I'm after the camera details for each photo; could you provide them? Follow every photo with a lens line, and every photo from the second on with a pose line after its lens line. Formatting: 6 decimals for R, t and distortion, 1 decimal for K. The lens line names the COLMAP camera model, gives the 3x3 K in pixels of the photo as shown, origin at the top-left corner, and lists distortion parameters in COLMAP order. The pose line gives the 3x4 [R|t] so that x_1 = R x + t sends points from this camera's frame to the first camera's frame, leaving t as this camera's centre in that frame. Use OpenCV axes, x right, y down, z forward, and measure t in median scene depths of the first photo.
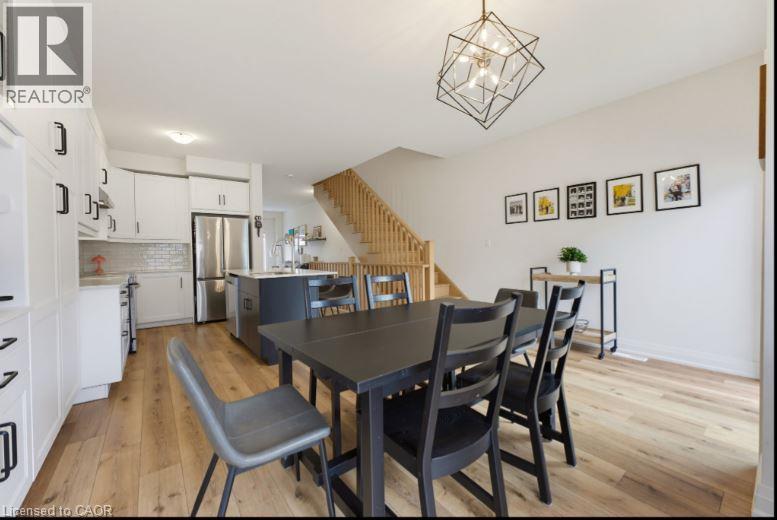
lens RADIAL K [[309.4, 0, 392.4], [0, 309.4, 256.8], [0, 0, 1]] dist [-0.010734, 0.000024]
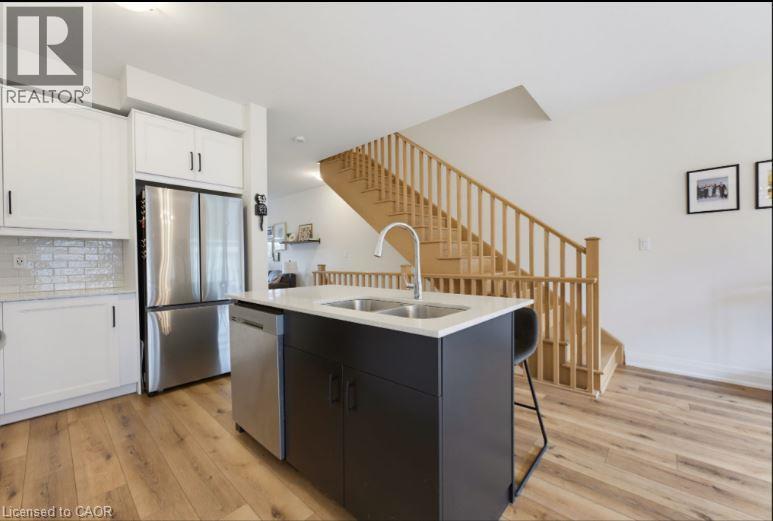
lens RADIAL K [[306.6, 0, 382.5], [0, 306.6, 261.2], [0, 0, 1]] dist [-0.003357, 0.000096]
pose [[0.985623, 0.000921, 0.168956, -0.305957], [0.000904, 0.999942, -0.010728, -0.000592], [-0.168956, 0.010726, 0.985565, 0.392358]]
